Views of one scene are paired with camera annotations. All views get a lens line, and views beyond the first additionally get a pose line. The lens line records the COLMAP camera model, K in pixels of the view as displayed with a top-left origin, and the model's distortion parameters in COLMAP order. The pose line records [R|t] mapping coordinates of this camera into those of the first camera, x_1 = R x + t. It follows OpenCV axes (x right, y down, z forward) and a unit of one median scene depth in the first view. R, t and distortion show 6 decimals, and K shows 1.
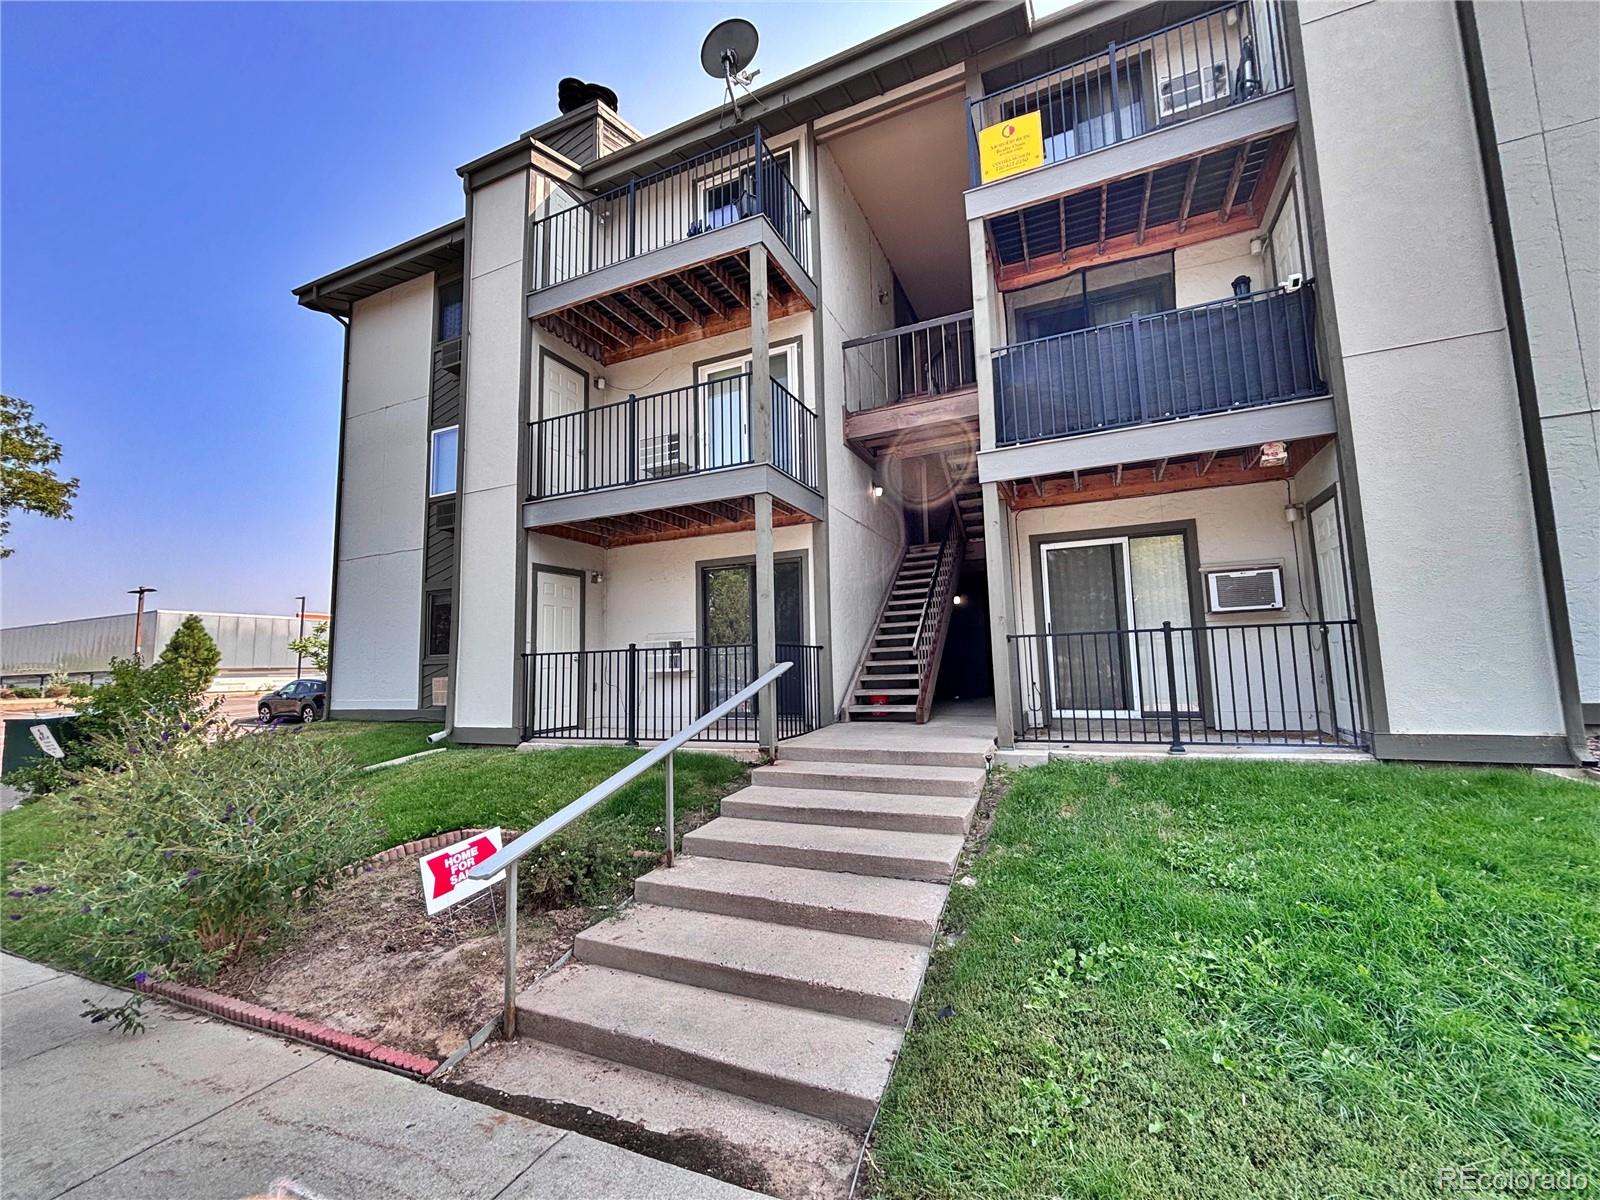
lens RADIAL K [[649.6, 0, 800.0], [0, 649.6, 600.0], [0, 0, 1]] dist [0.008615, -0.000082]
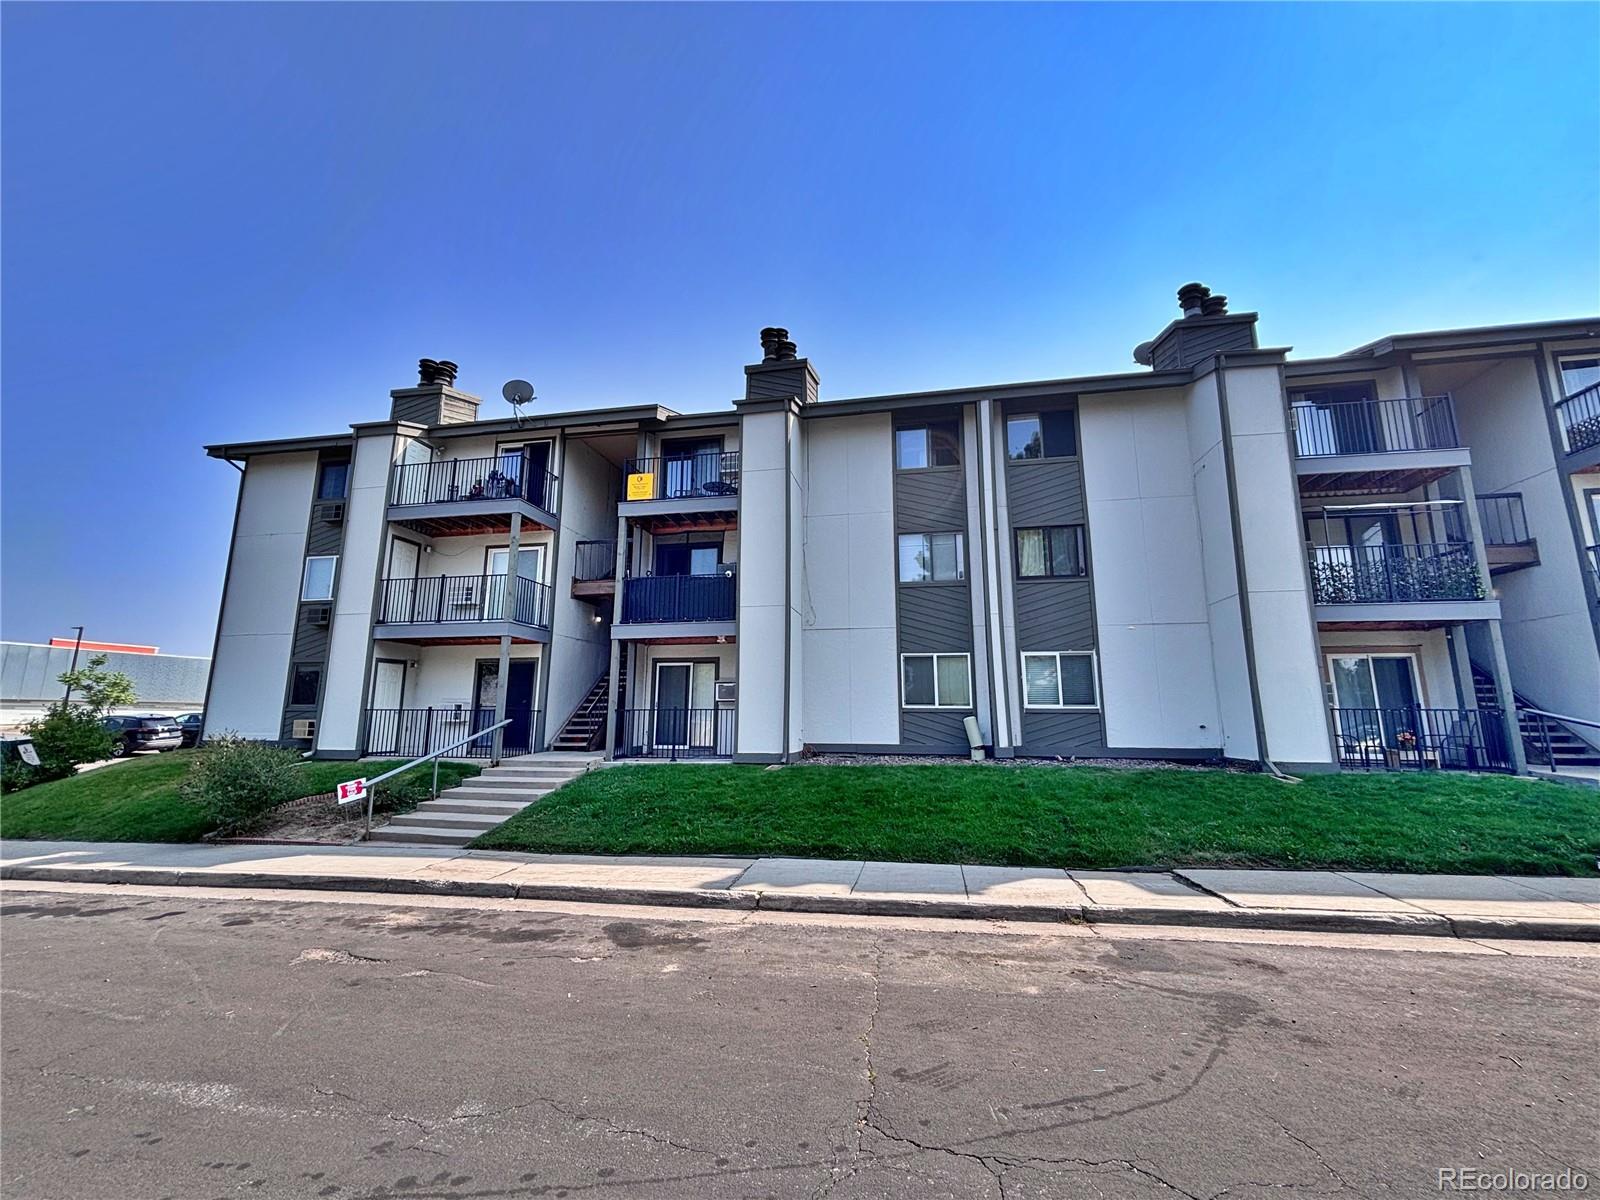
lens RADIAL K [[652.0, 0, 800.0], [0, 652.0, 600.0], [0, 0, 1]] dist [-0.000693, -0.000210]
pose [[0.973812, 0.065537, 0.217704, 0.320267], [-0.049662, 0.995746, -0.077613, -0.133215], [-0.221864, 0.064769, 0.972924, -1.001989]]
